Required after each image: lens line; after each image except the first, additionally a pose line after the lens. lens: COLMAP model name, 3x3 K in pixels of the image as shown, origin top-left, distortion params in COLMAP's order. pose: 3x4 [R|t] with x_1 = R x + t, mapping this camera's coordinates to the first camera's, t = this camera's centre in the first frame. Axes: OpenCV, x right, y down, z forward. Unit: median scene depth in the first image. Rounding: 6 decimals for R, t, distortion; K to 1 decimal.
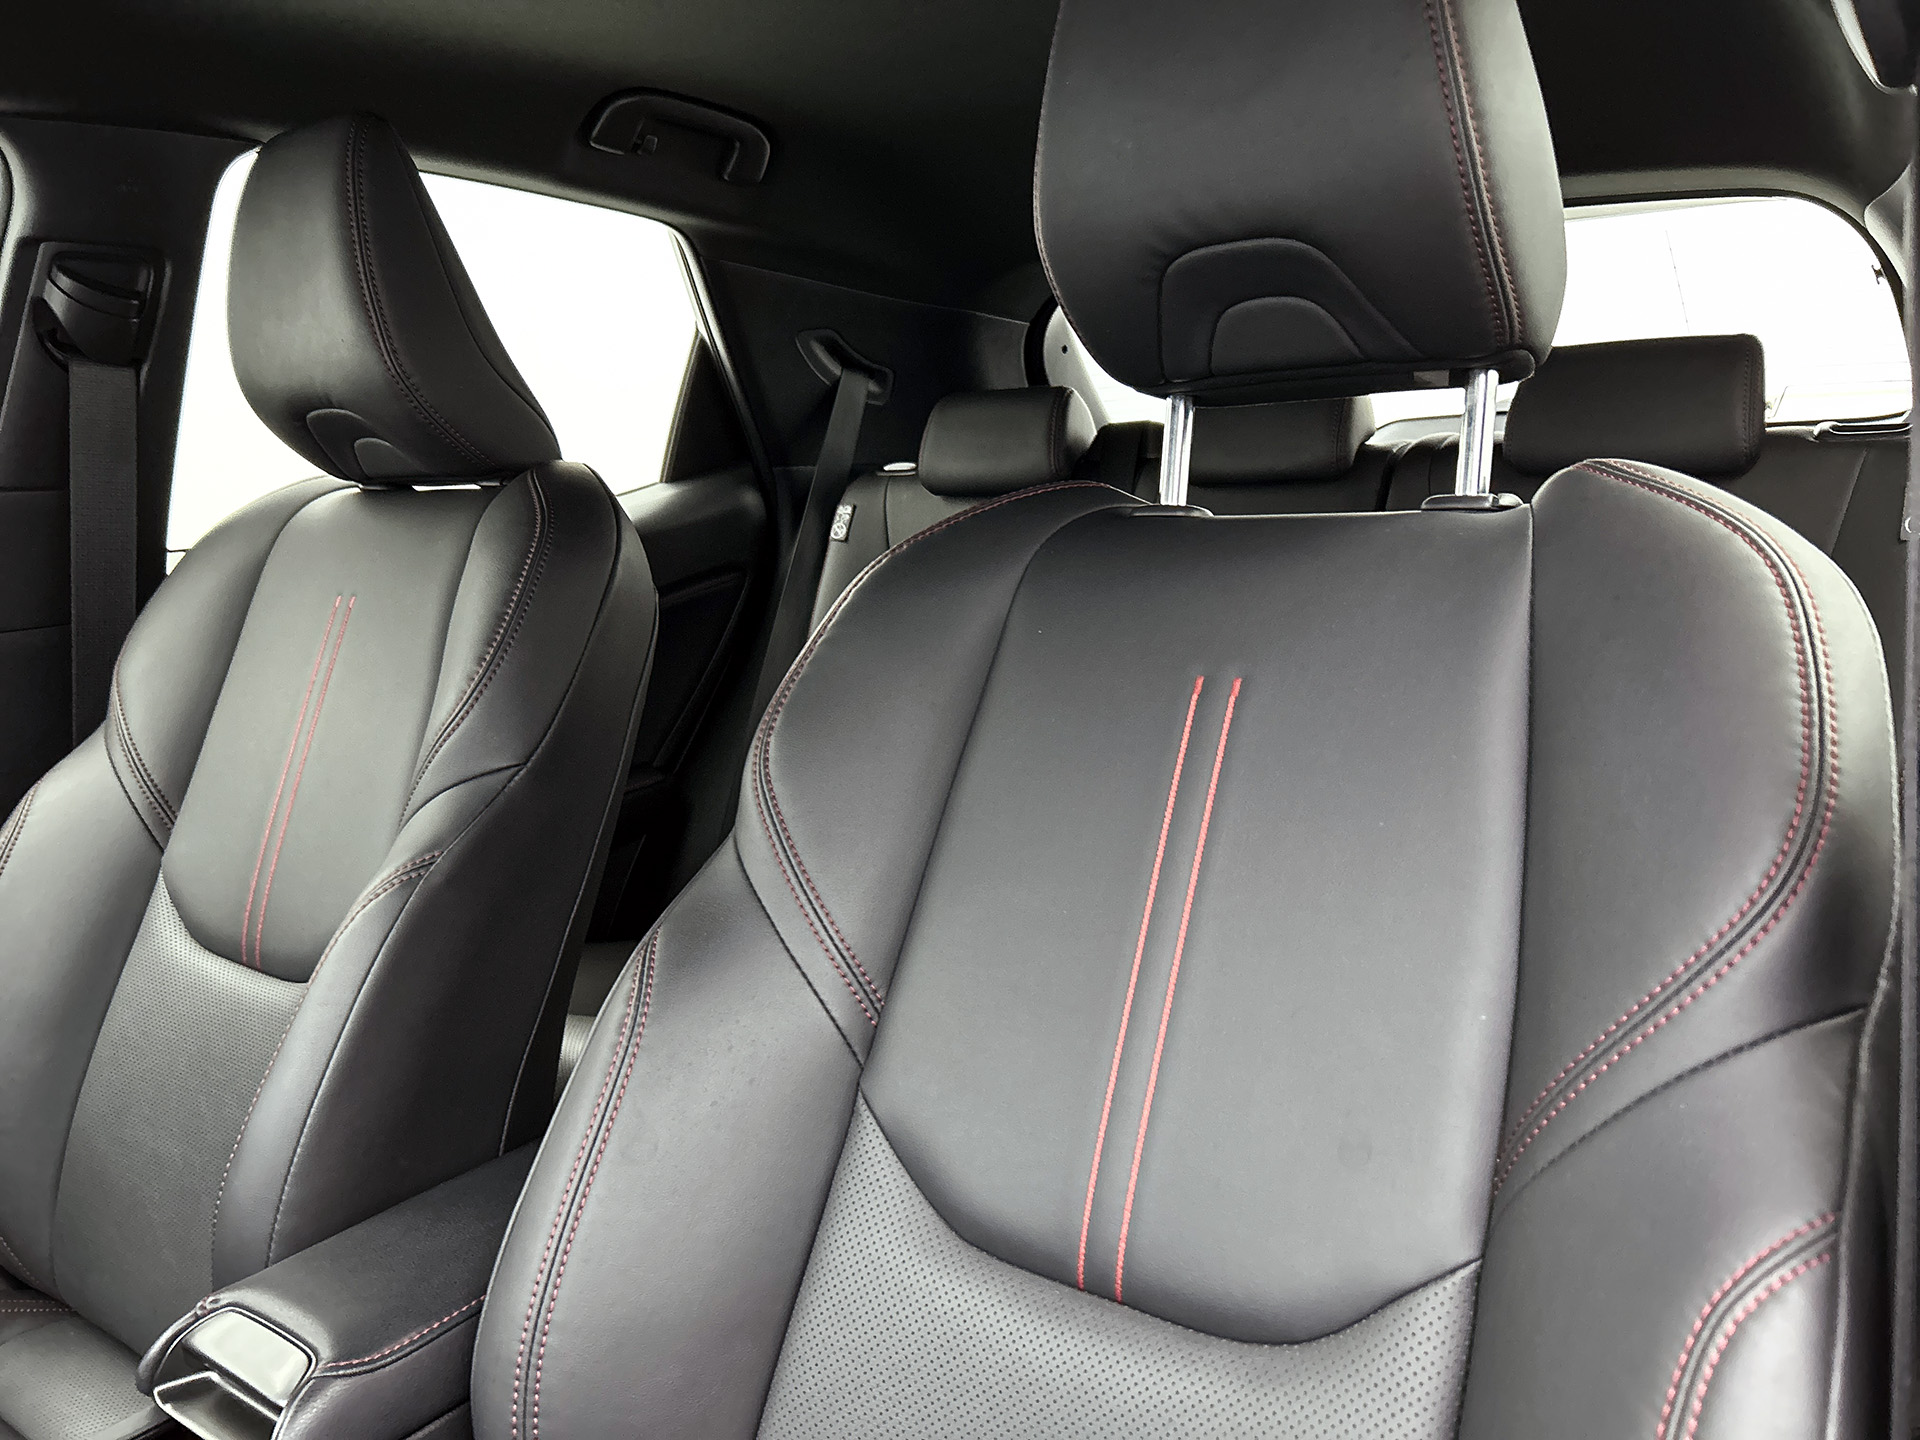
lens RADIAL K [[1472.0, 0, 954.2], [0, 1472.0, 729.5], [0, 0, 1]] dist [0.030178, -0.024288]
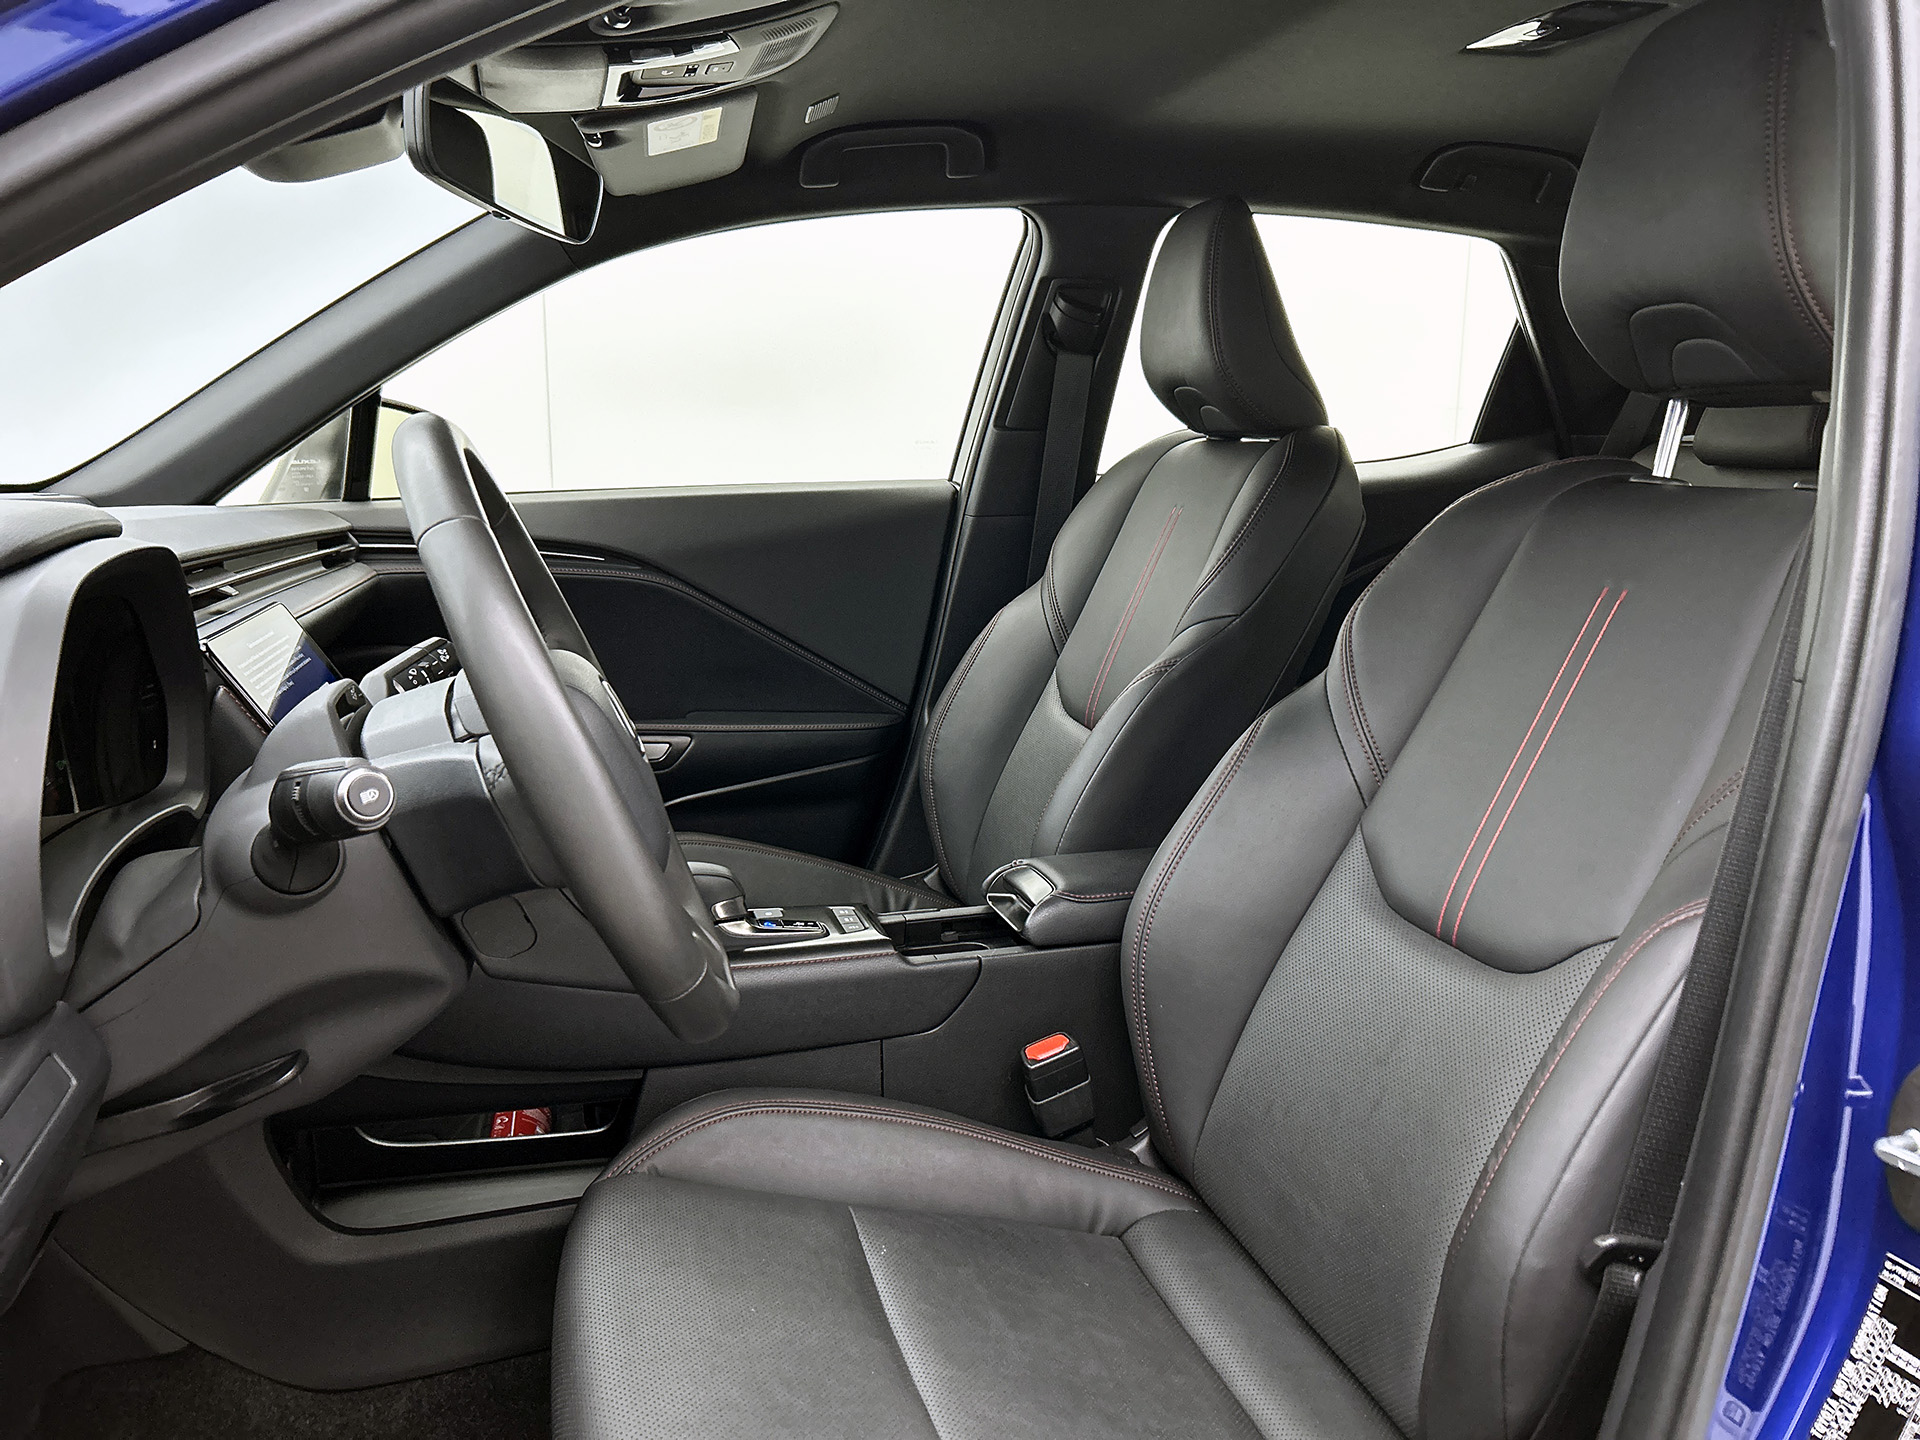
lens RADIAL K [[1472.0, 0, 954.2], [0, 1472.0, 729.5], [0, 0, 1]] dist [0.030178, -0.024288]
pose [[0.801484, 0.160834, -0.575982, 0.318883], [-0.141969, 0.986793, 0.077996, 0.051203], [0.580920, 0.019259, 0.813733, -0.382578]]
